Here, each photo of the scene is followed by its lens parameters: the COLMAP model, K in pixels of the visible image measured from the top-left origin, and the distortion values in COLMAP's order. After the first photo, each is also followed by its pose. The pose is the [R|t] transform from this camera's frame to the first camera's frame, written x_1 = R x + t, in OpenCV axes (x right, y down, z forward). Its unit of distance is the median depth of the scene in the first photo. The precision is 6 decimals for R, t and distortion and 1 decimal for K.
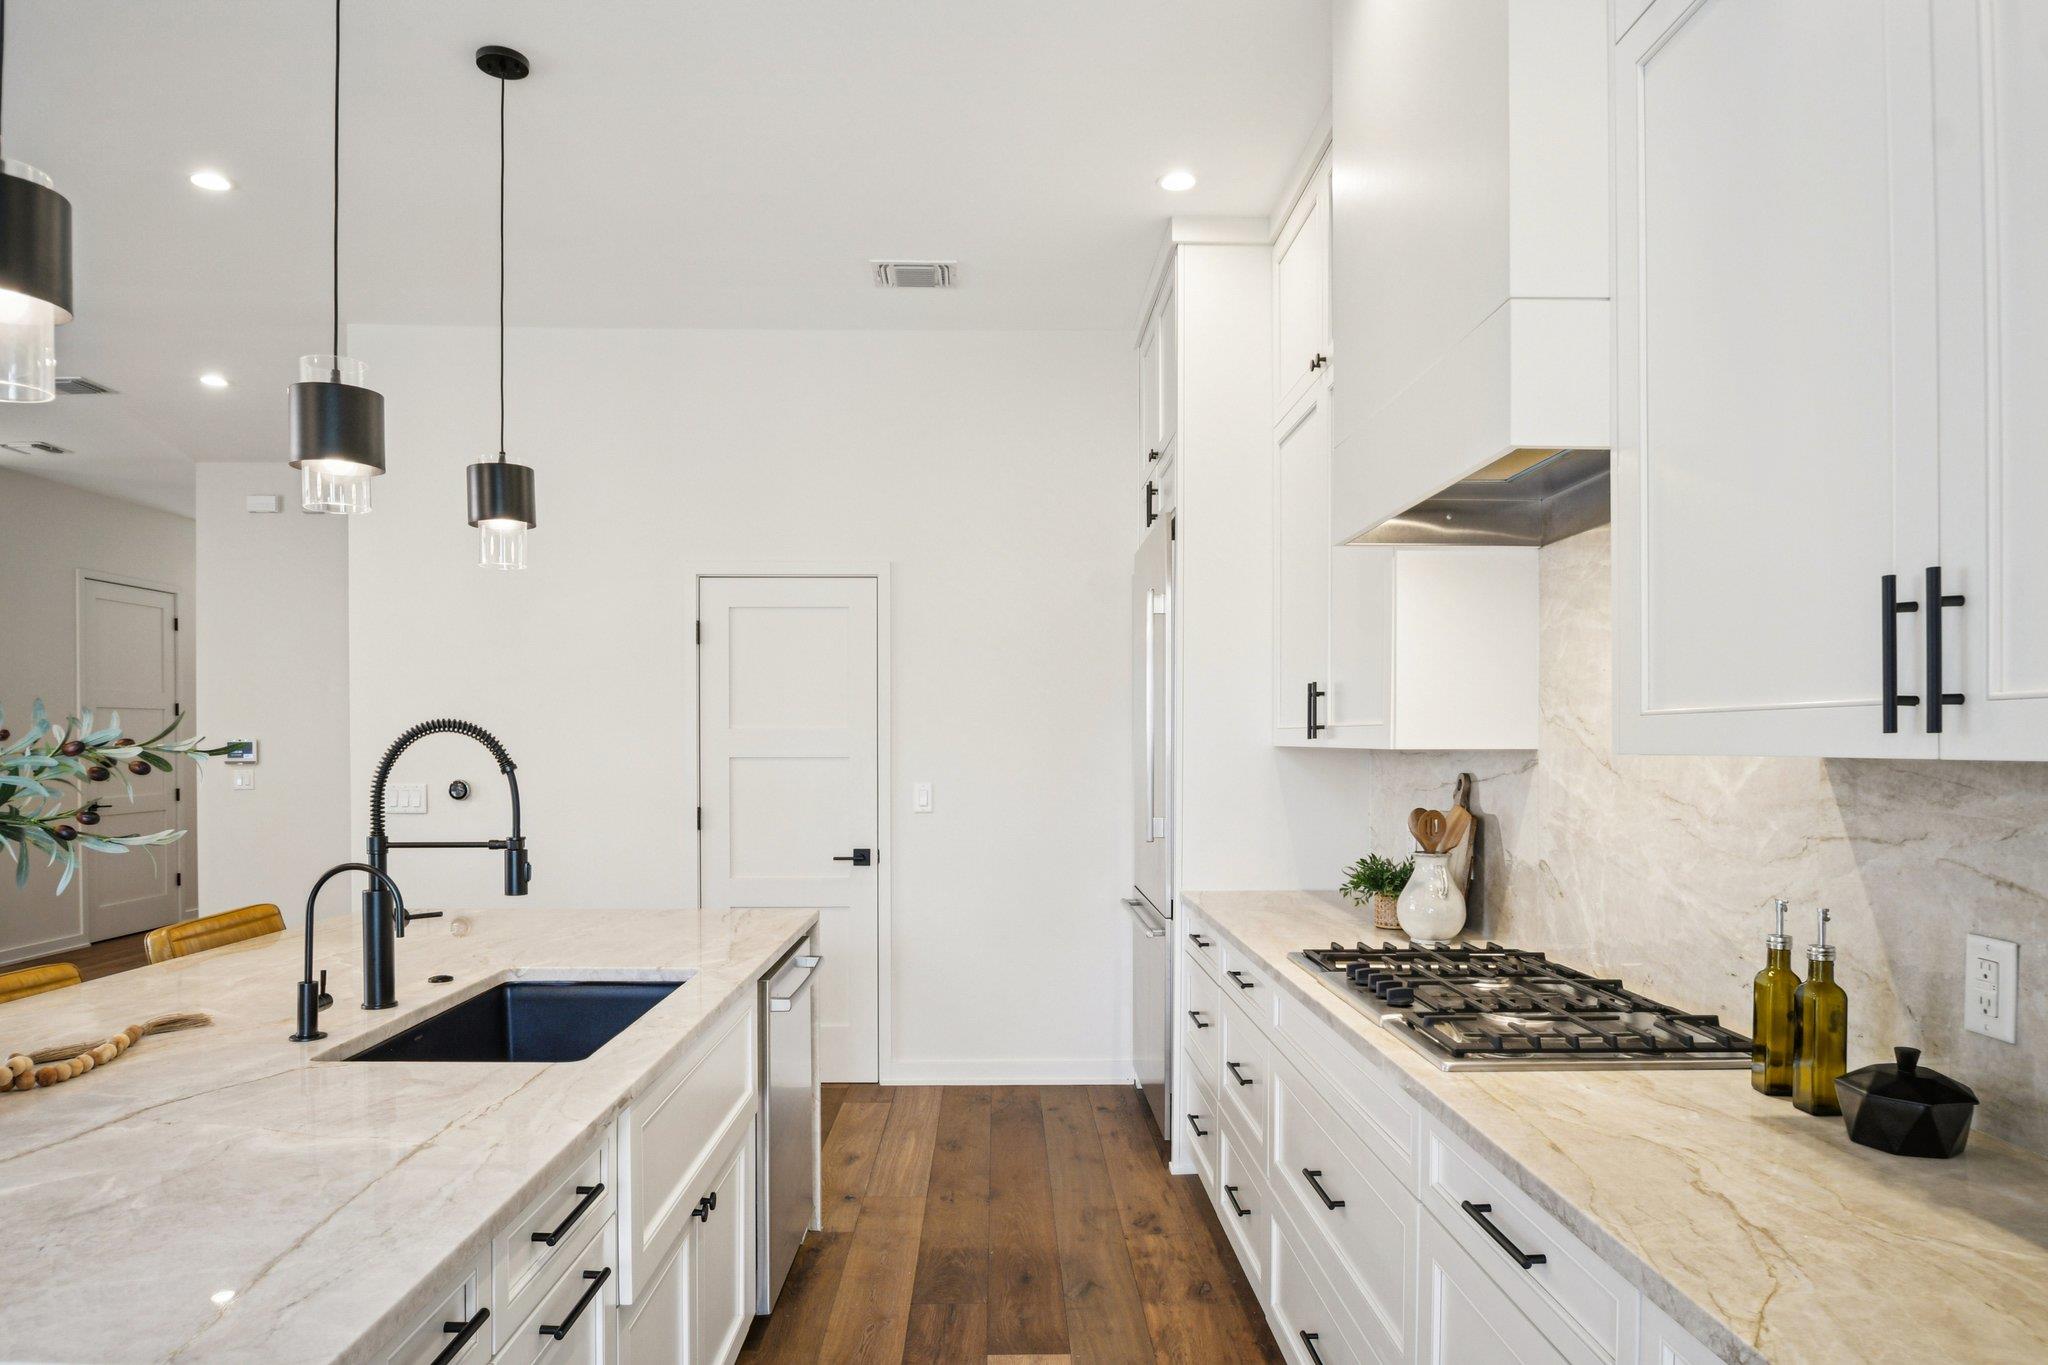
lens RADIAL K [[1242.2, 0, 1017.3], [0, 1242.2, 730.3], [0, 0, 1]] dist [0.002665, 0.000527]
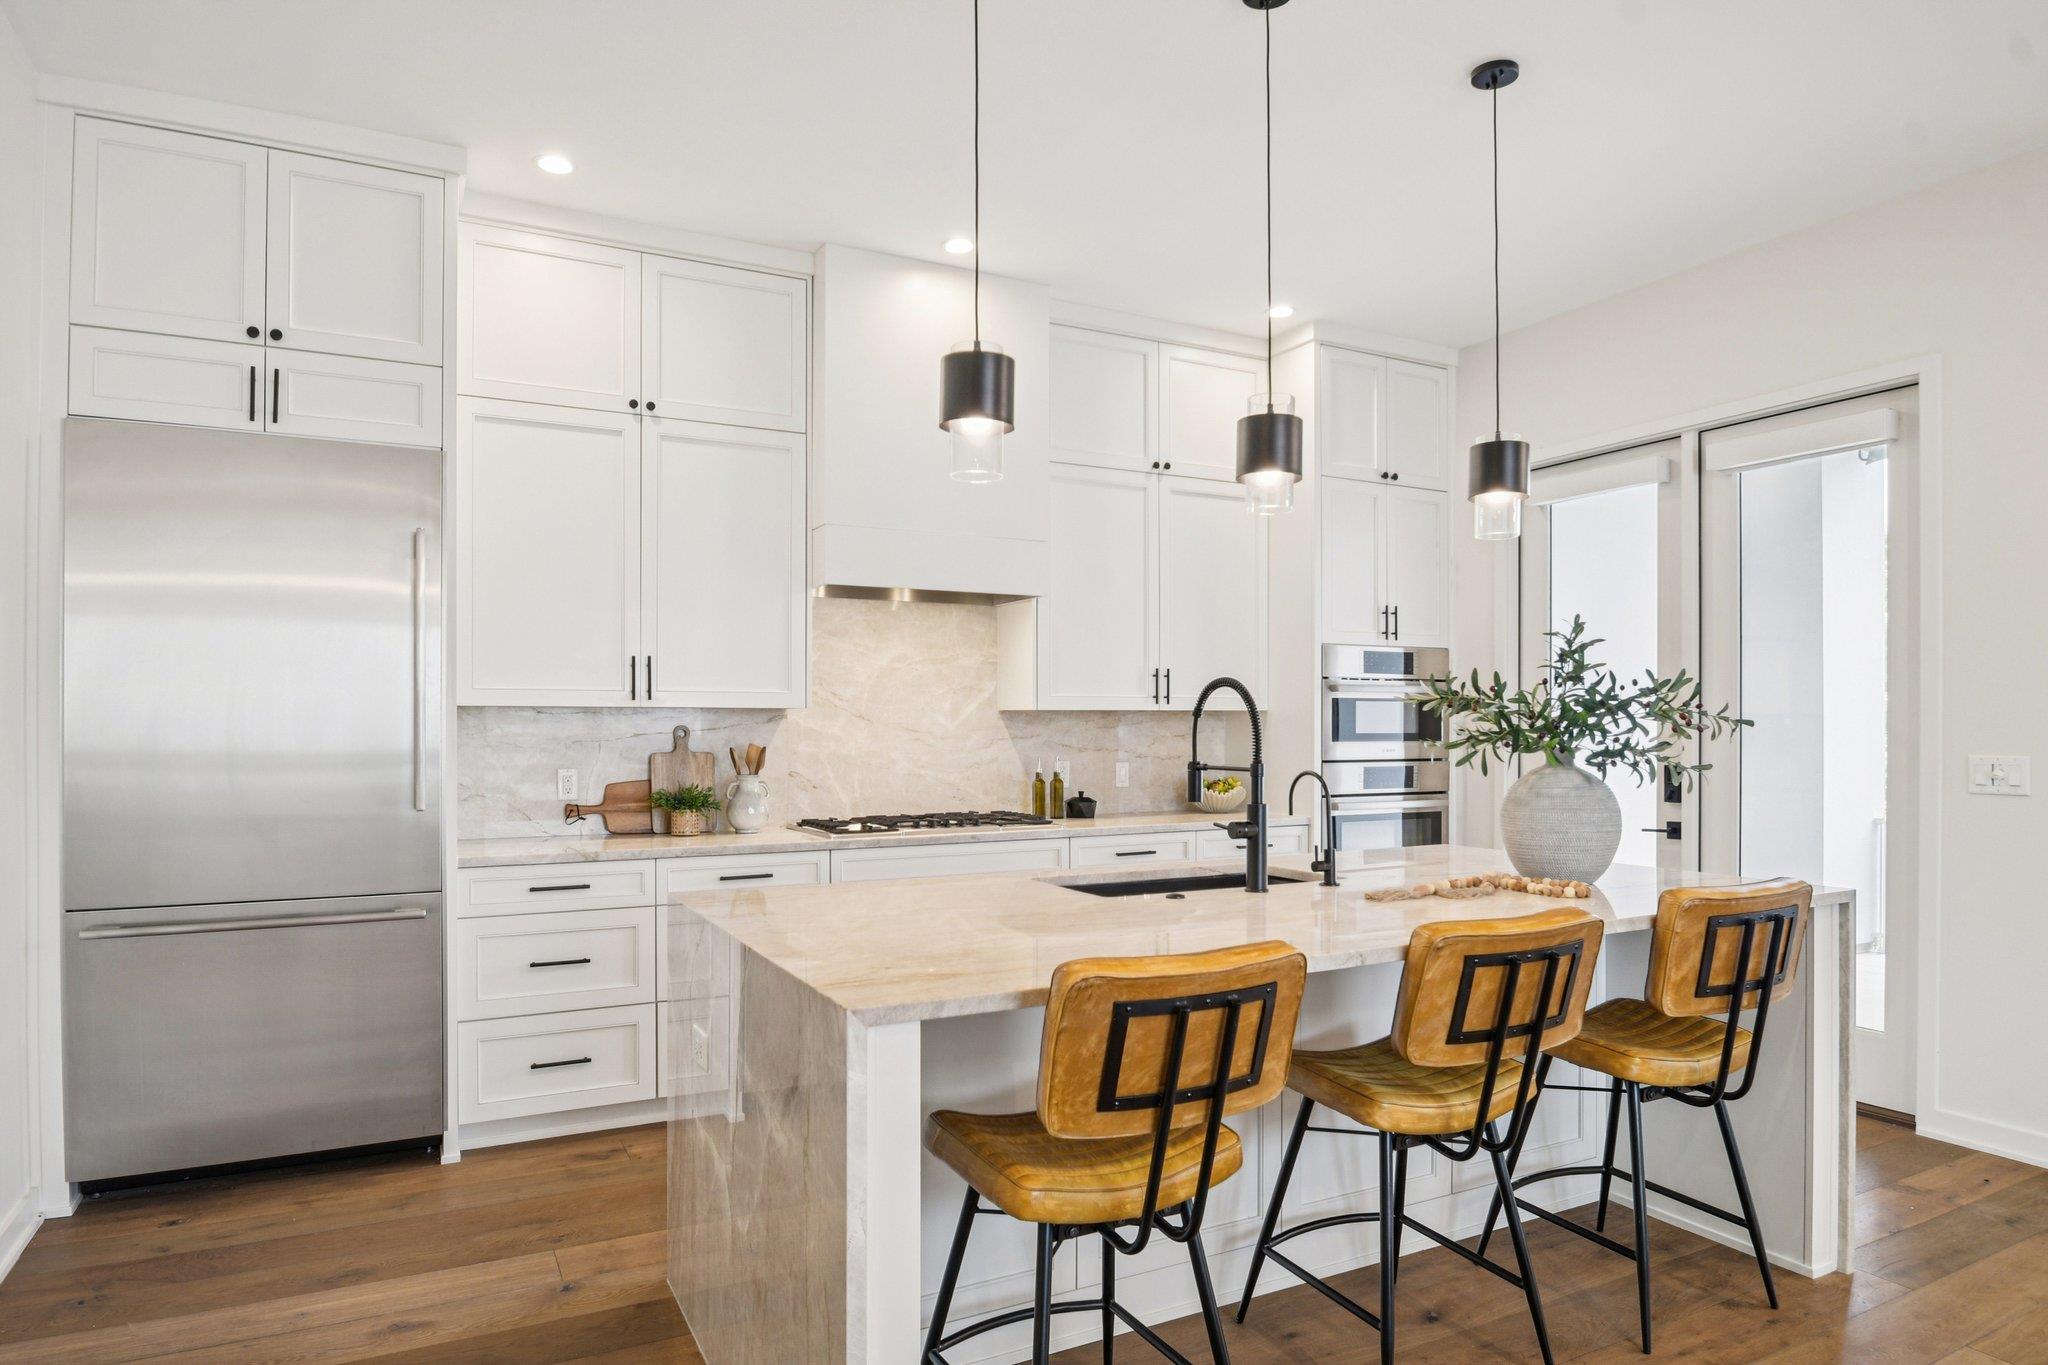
lens RADIAL K [[1242.2, 0, 1017.3], [0, 1242.2, 730.3], [0, 0, 1]] dist [0.002665, 0.000527]
pose [[-0.459095, -0.005502, 0.888370, -1.687305], [-0.007475, 0.999969, 0.002330, 0.050786], [-0.888356, -0.005571, -0.459122, 1.984182]]
